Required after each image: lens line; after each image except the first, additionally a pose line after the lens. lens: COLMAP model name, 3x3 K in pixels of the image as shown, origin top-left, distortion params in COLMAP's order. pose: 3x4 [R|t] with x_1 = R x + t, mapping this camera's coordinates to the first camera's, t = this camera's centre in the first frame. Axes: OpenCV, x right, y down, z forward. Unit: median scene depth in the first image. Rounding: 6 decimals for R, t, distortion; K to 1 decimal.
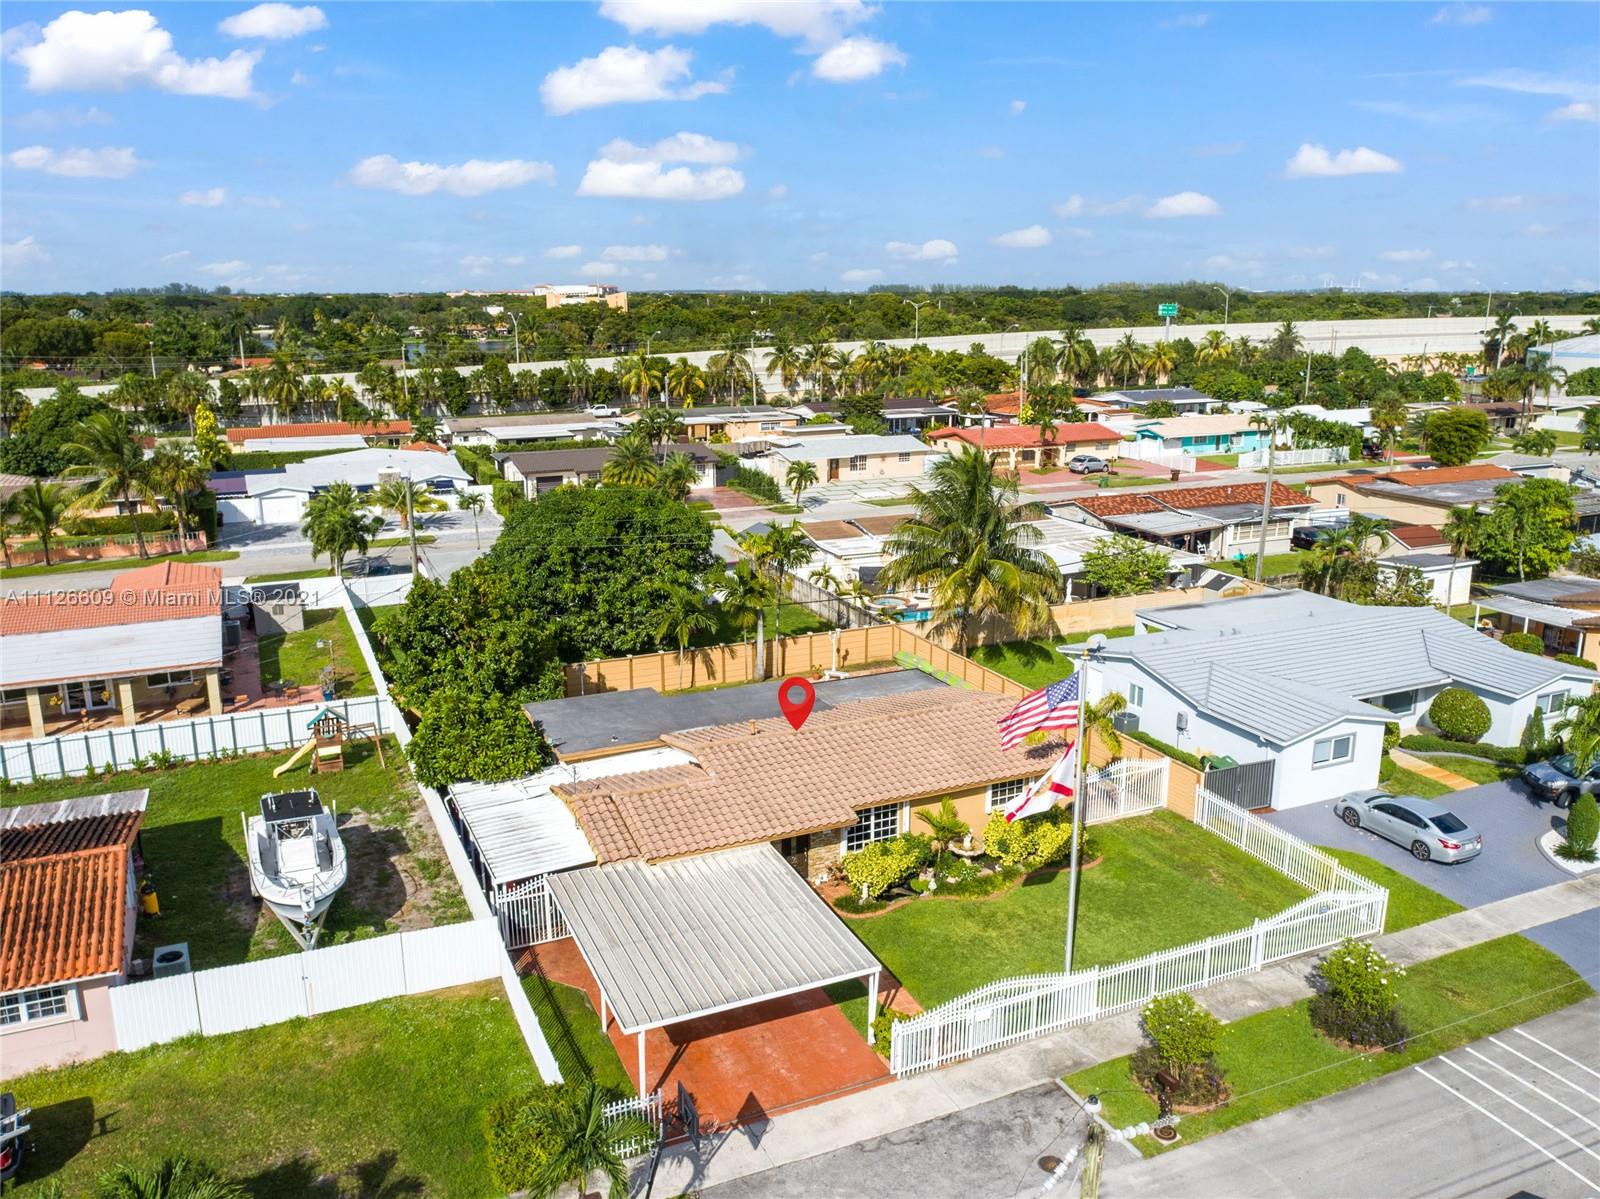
lens RADIAL K [[1244.2, 0, 795.4], [0, 1244.2, 562.0], [0, 0, 1]] dist [-0.008477, -0.002539]
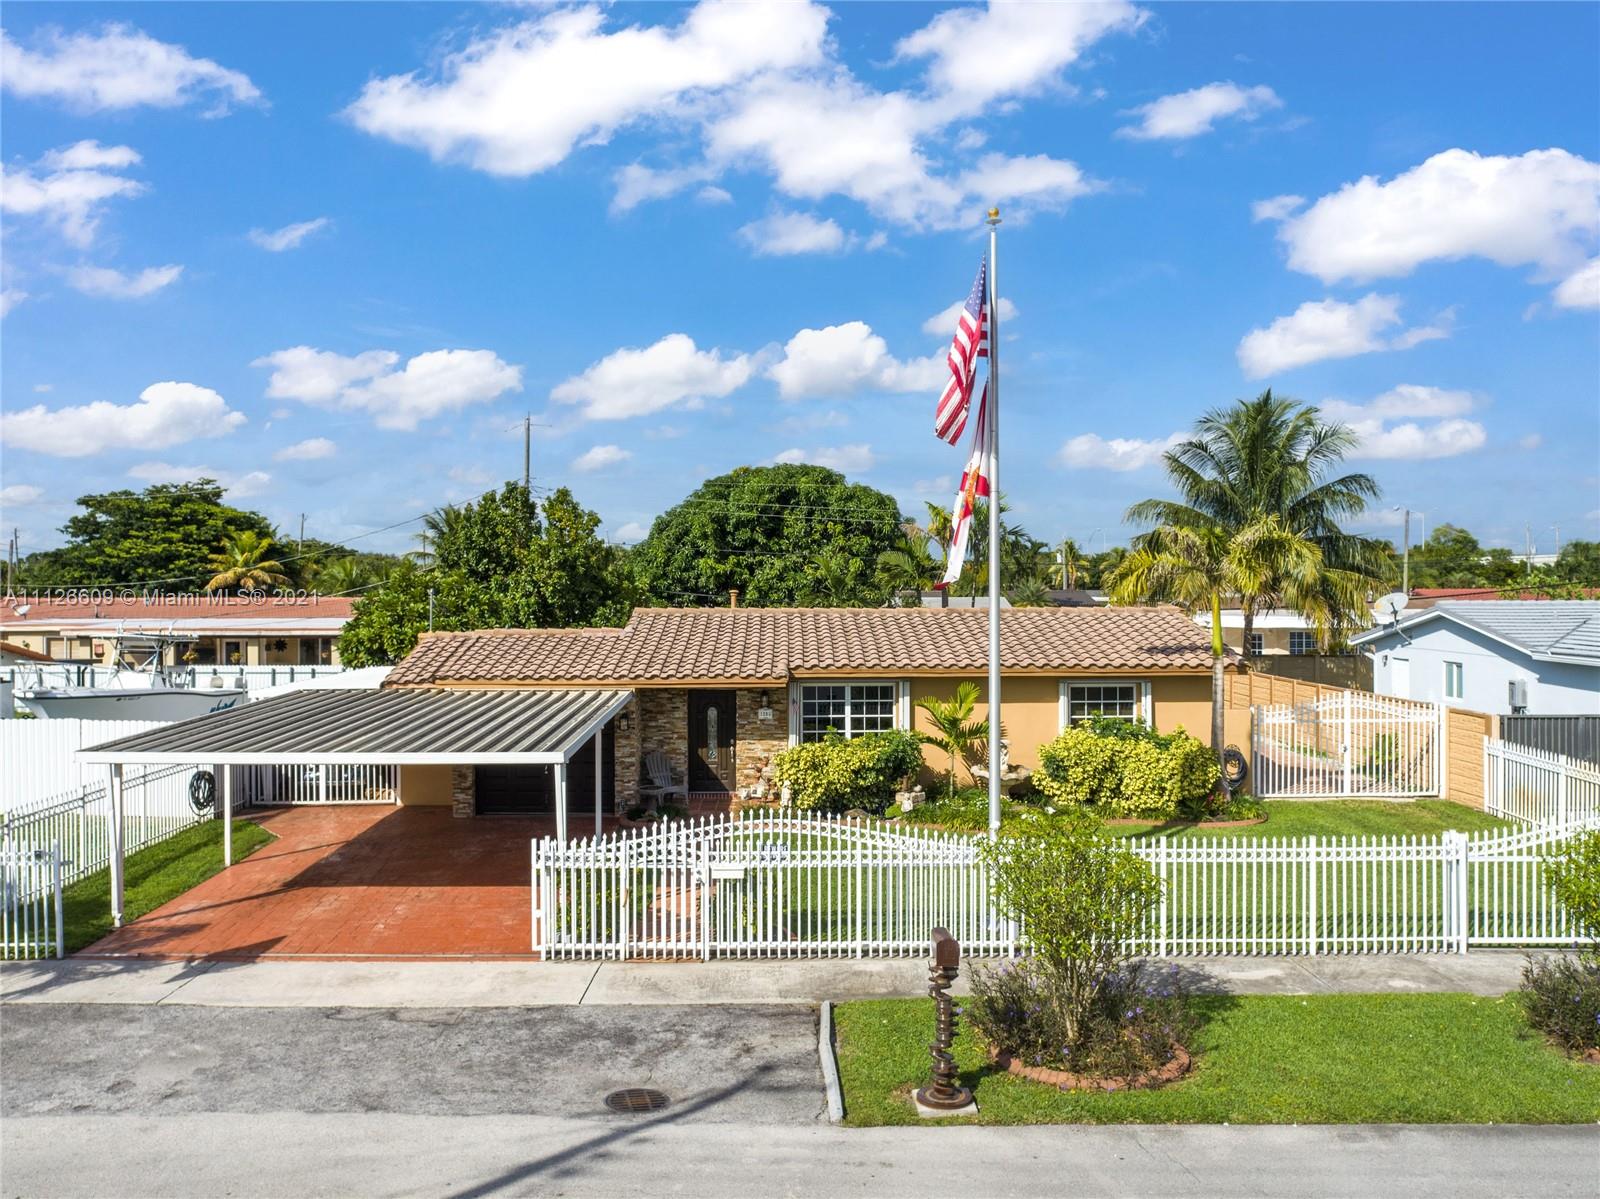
lens RADIAL K [[1244.2, 0, 795.4], [0, 1244.2, 562.0], [0, 0, 1]] dist [-0.008477, -0.002539]
pose [[0.913589, -0.008843, -0.406544, 0.203625], [-0.084548, 0.973784, -0.211178, 0.185950], [0.397753, 0.227302, 0.888890, 0.287436]]
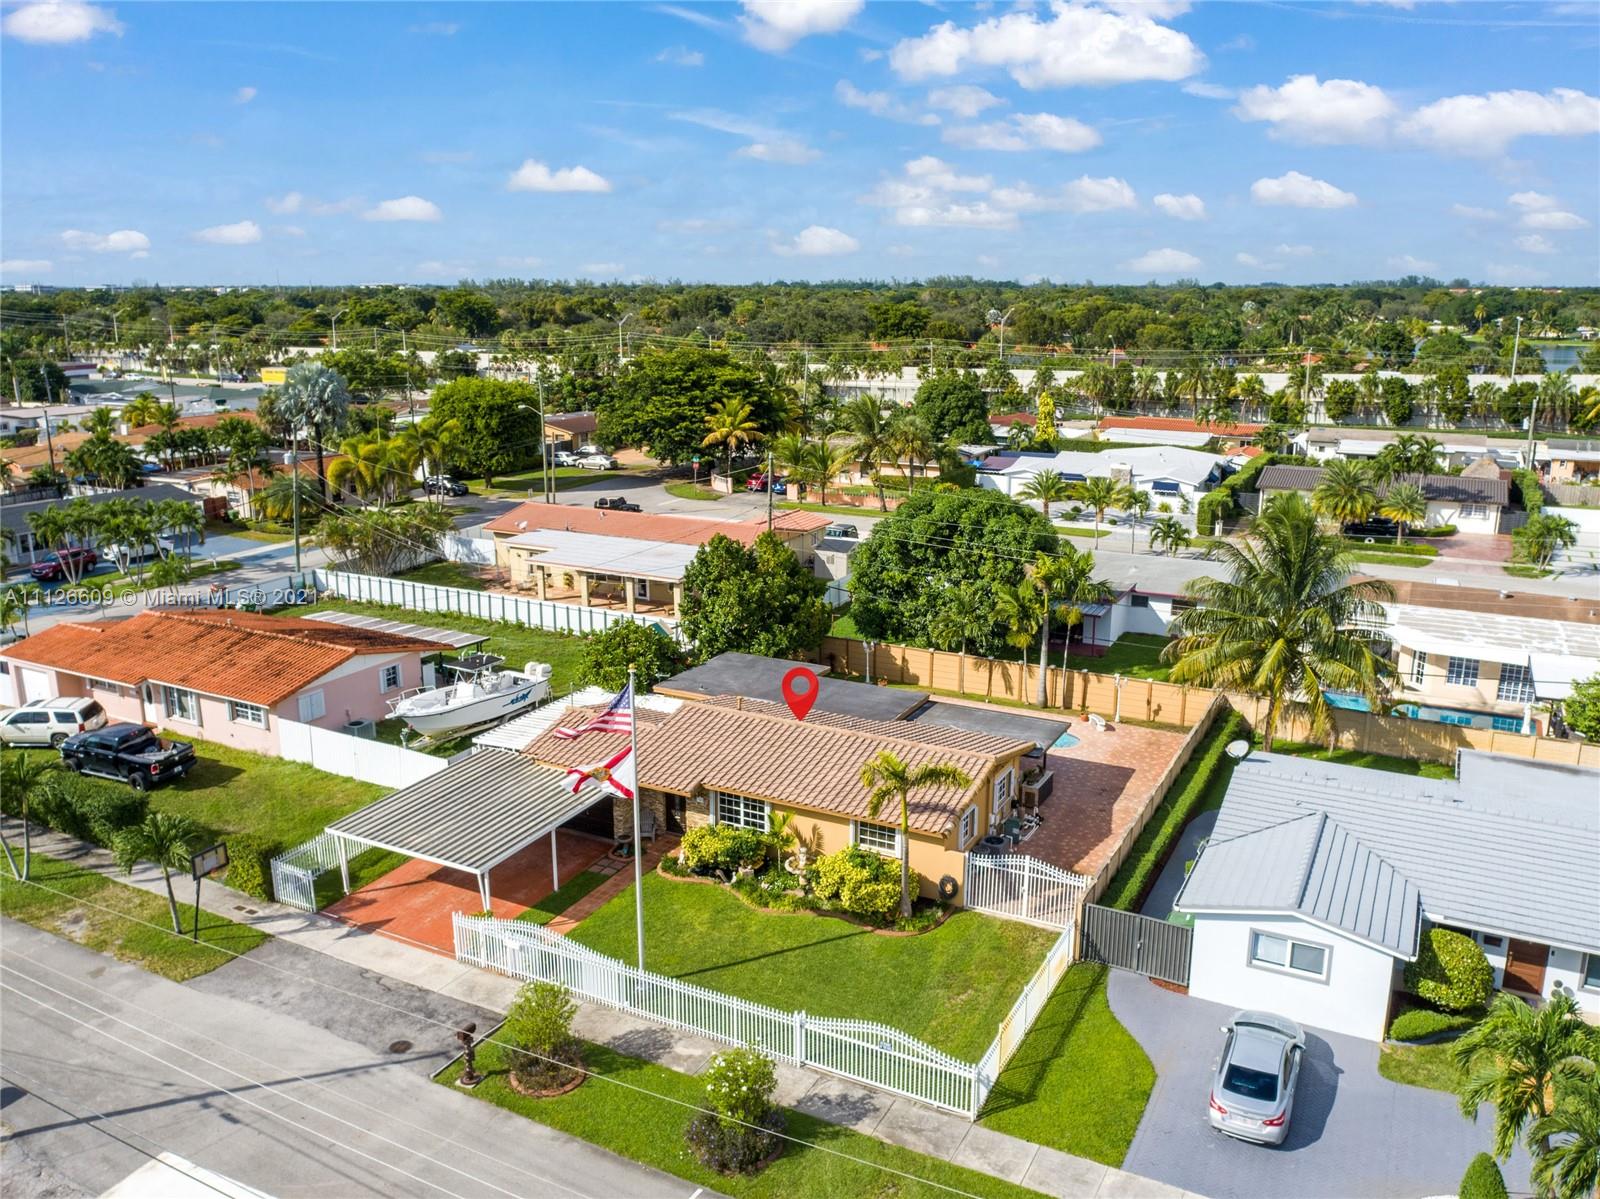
lens RADIAL K [[1251.7, 0, 820.1], [0, 1251.7, 600.1], [0, 0, 1]] dist [-0.006771, -0.000749]
pose [[0.621829, 0.196183, -0.758183, 0.618832], [-0.170766, 0.978786, 0.113211, -0.071644], [0.764309, 0.059074, 0.642139, 0.238360]]
